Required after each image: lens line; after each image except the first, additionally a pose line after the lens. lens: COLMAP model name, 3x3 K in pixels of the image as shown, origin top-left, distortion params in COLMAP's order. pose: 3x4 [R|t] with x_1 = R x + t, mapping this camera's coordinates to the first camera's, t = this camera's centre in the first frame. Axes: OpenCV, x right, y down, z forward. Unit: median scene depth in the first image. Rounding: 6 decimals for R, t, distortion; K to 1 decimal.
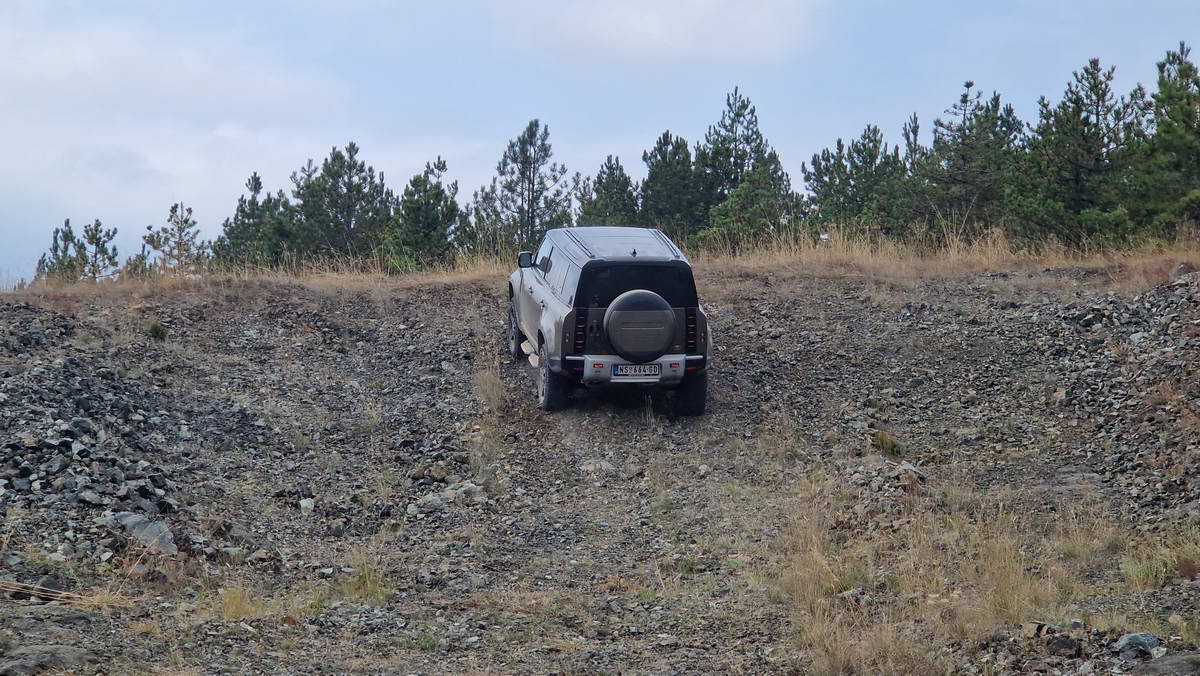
lens RADIAL K [[2307.0, 0, 600.0], [0, 2307.0, 338.0], [0, 0, 1]] dist [-0.463438, 5.991860]
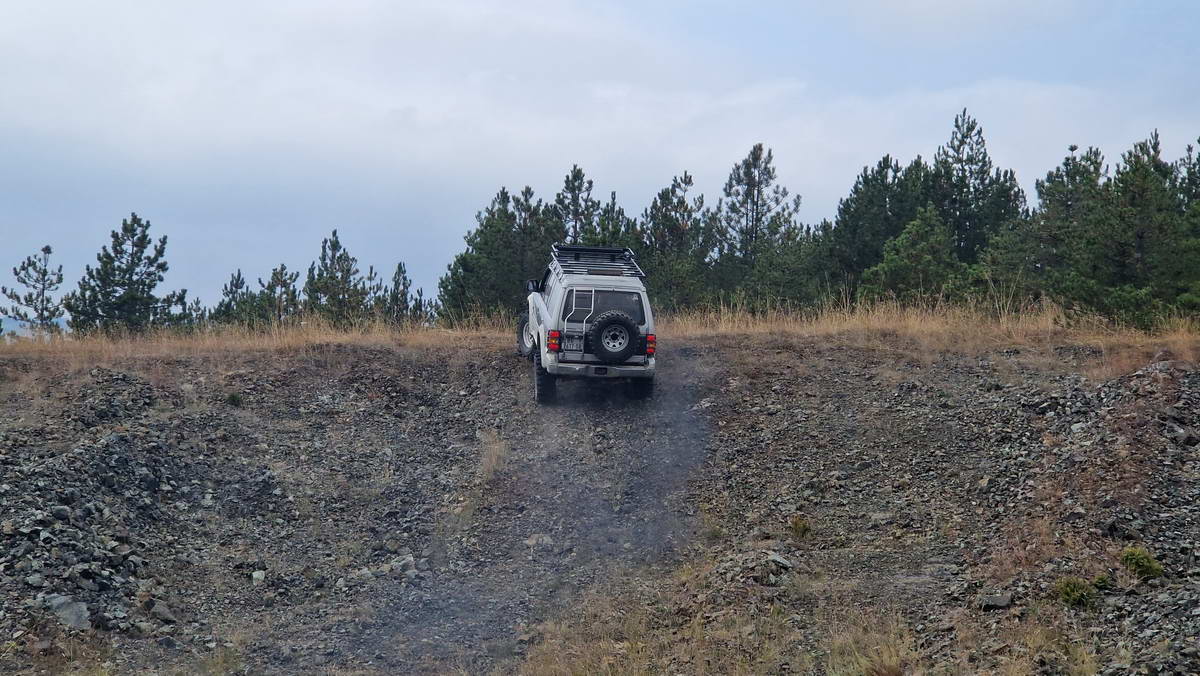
lens RADIAL K [[2334.2, 0, 592.0], [0, 2334.2, 289.1], [0, 0, 1]] dist [-0.269852, 3.353199]
pose [[0.984059, 0.015250, -0.177186, 0.179964], [-0.015552, 0.999879, -0.000313, -0.056249], [0.177160, 0.003064, 0.984177, -0.130288]]
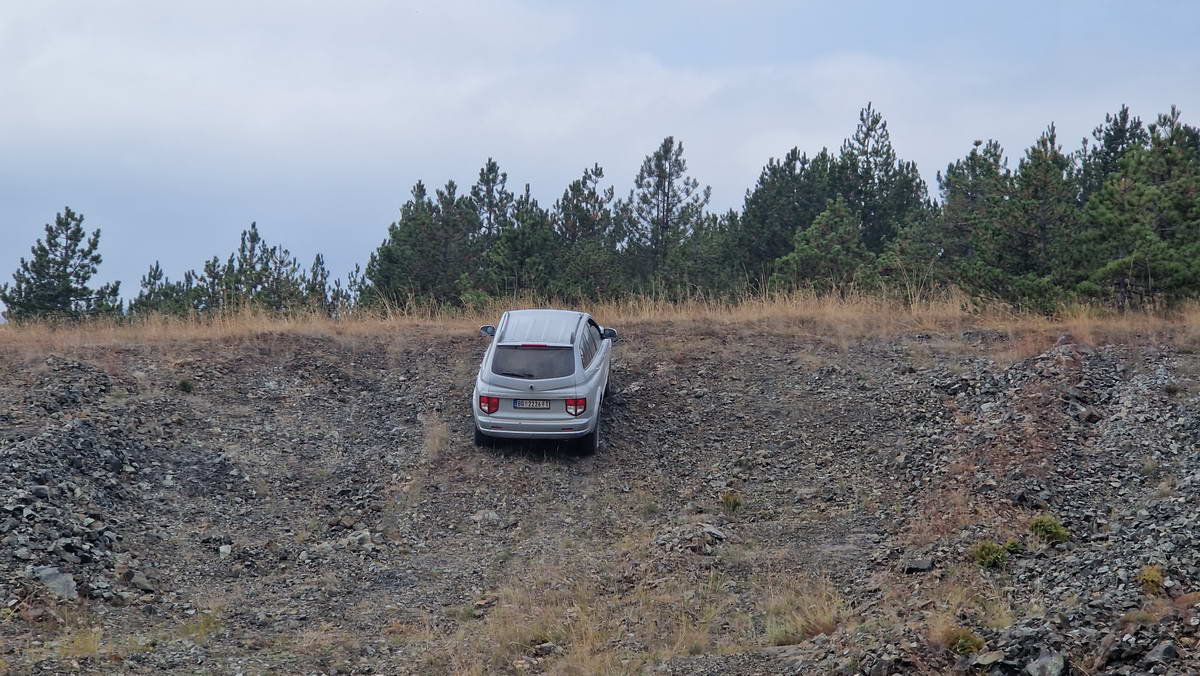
lens RADIAL K [[2344.2, 0, 581.3], [0, 2344.2, 336.3], [0, 0, 1]] dist [-0.422832, 5.626961]
pose [[0.990450, 0.014526, -0.137105, 0.170942], [-0.011434, 0.999663, 0.023315, -0.055393], [0.137397, -0.021525, 0.990282, -0.189897]]
